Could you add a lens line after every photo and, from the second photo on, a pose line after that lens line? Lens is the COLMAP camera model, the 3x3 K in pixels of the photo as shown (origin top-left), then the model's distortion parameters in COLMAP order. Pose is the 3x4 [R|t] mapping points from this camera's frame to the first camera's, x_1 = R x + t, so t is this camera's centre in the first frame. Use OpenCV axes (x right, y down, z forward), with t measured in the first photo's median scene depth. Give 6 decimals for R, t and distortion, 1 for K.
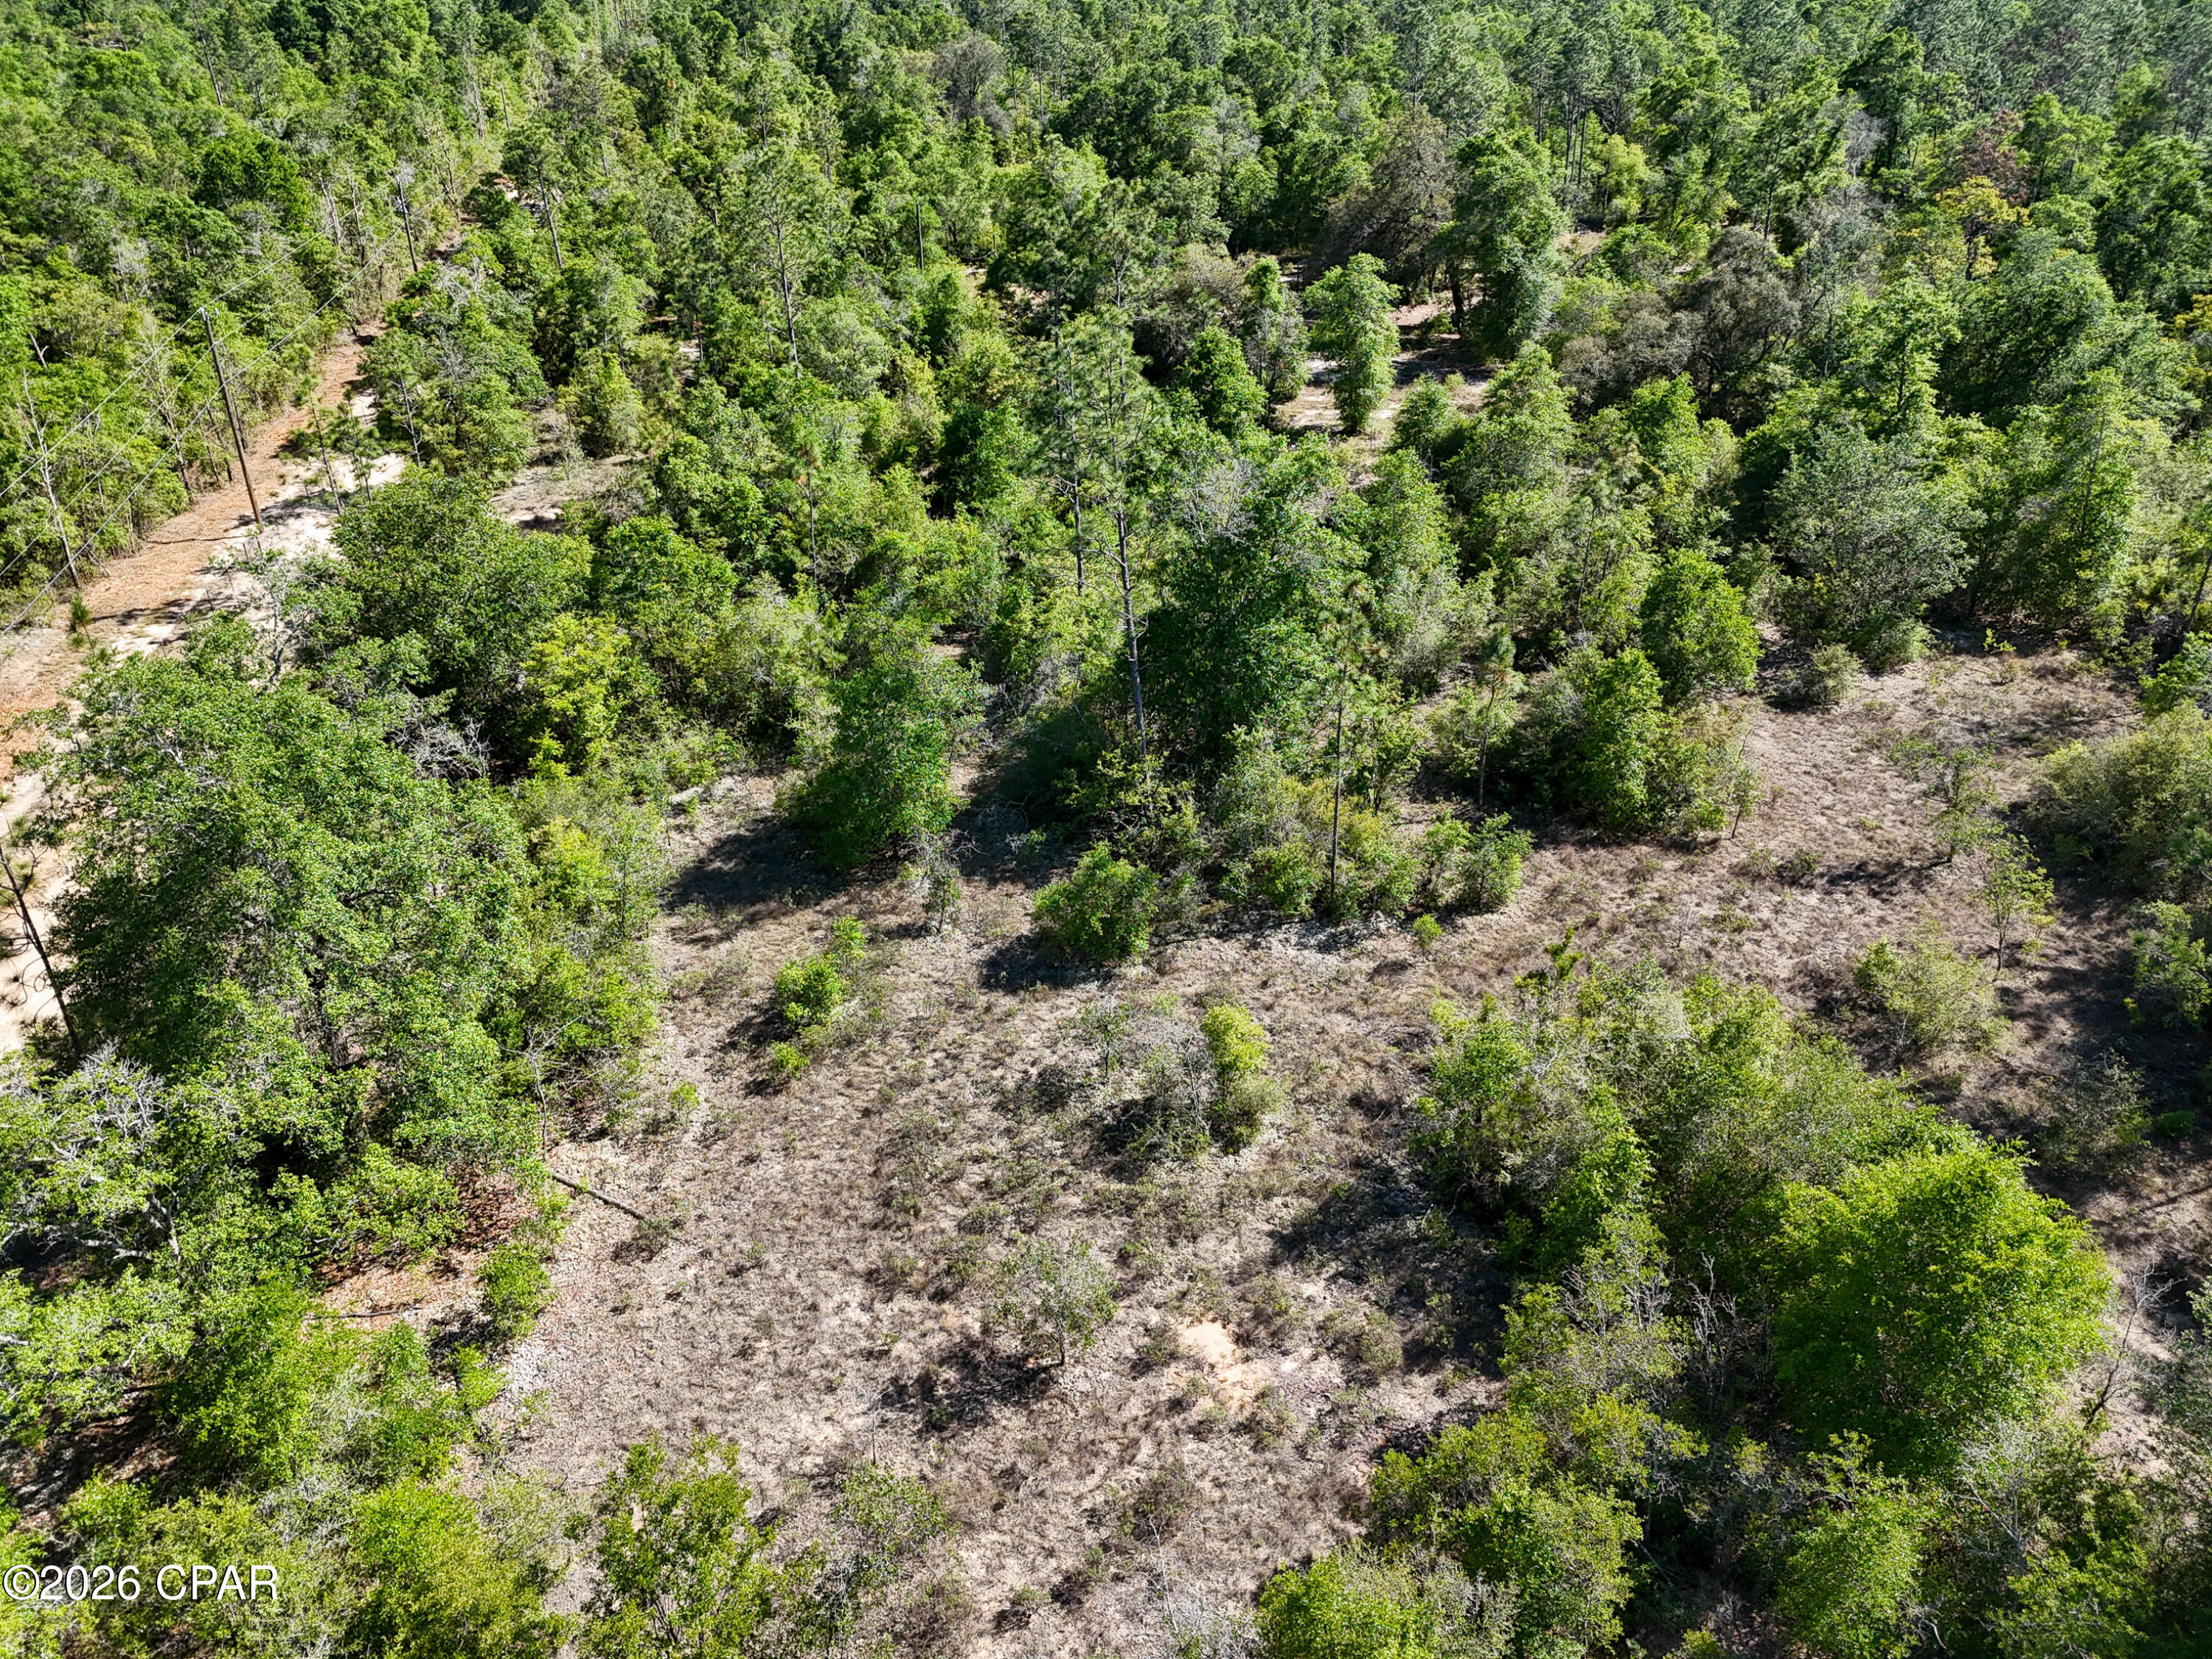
lens RADIAL K [[1552.7, 0, 1106.0], [0, 1552.7, 829.5], [0, 0, 1]] dist [0.065309, -0.052331]
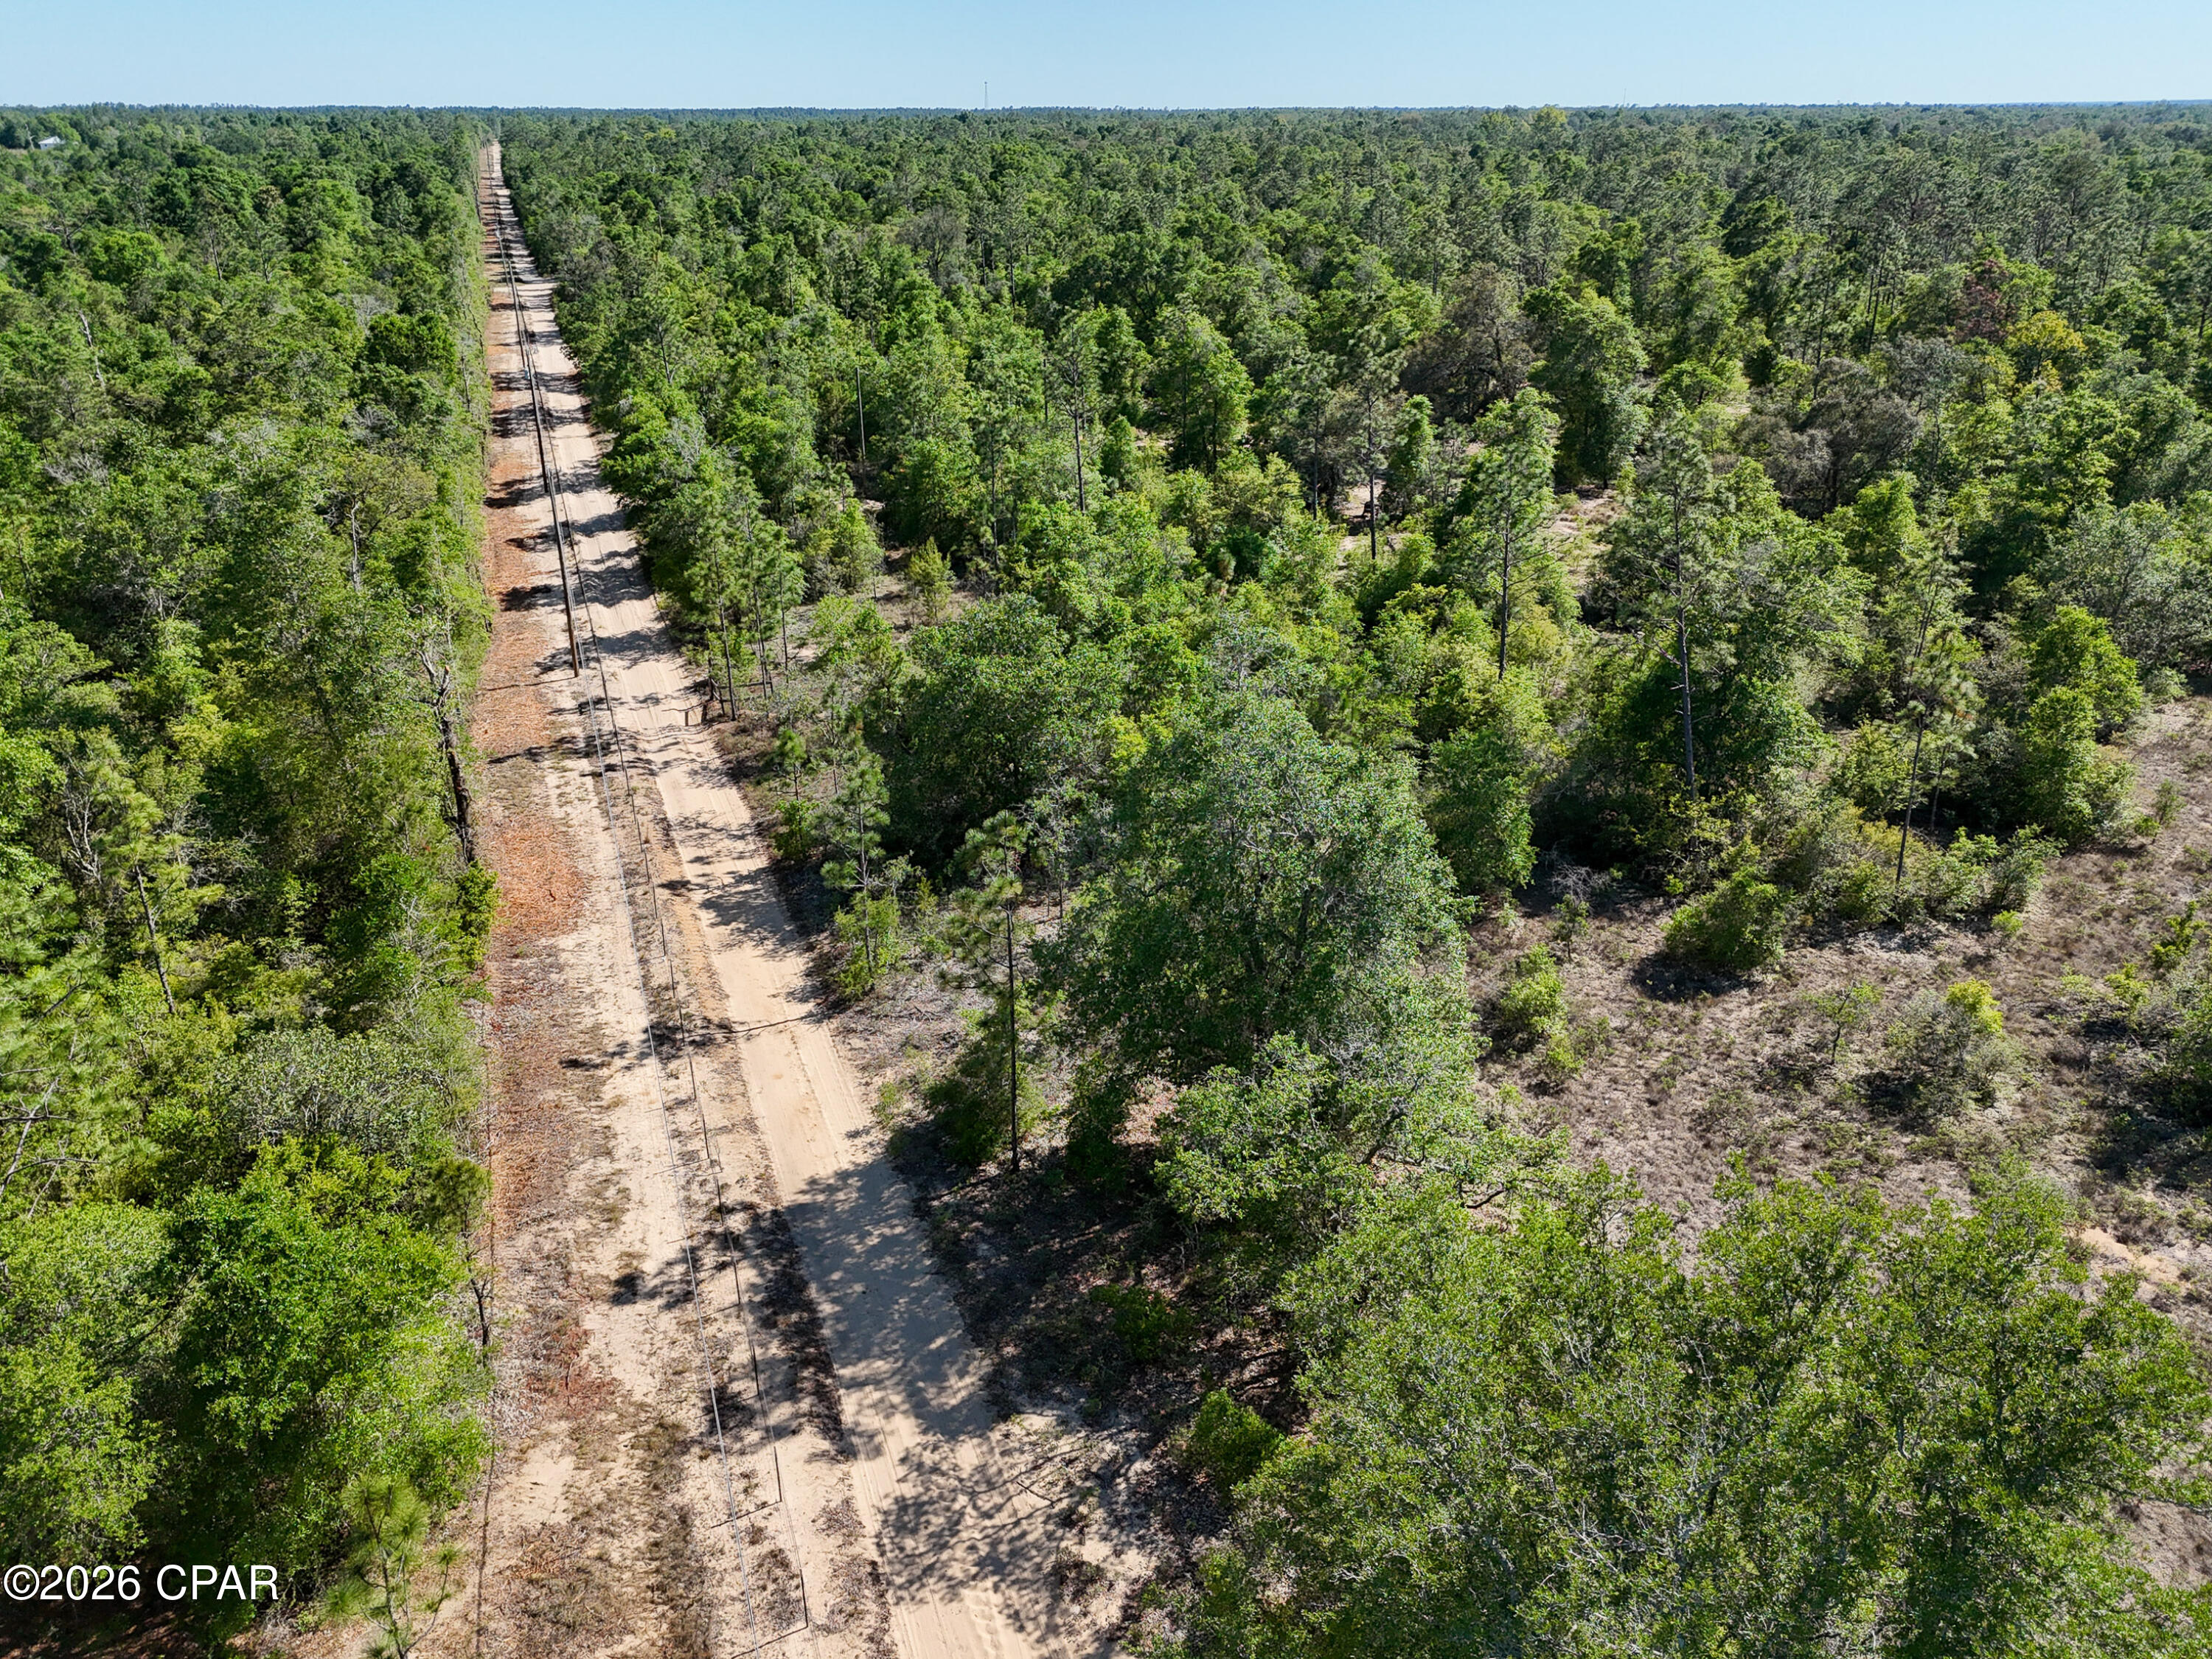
lens RADIAL K [[1552.7, 0, 1106.0], [0, 1552.7, 829.5], [0, 0, 1]] dist [0.065309, -0.052331]
pose [[0.990177, -0.059517, 0.126521, -0.523787], [0.070777, 0.993739, -0.086446, 0.041755], [-0.120583, 0.094552, 0.988190, -0.081972]]
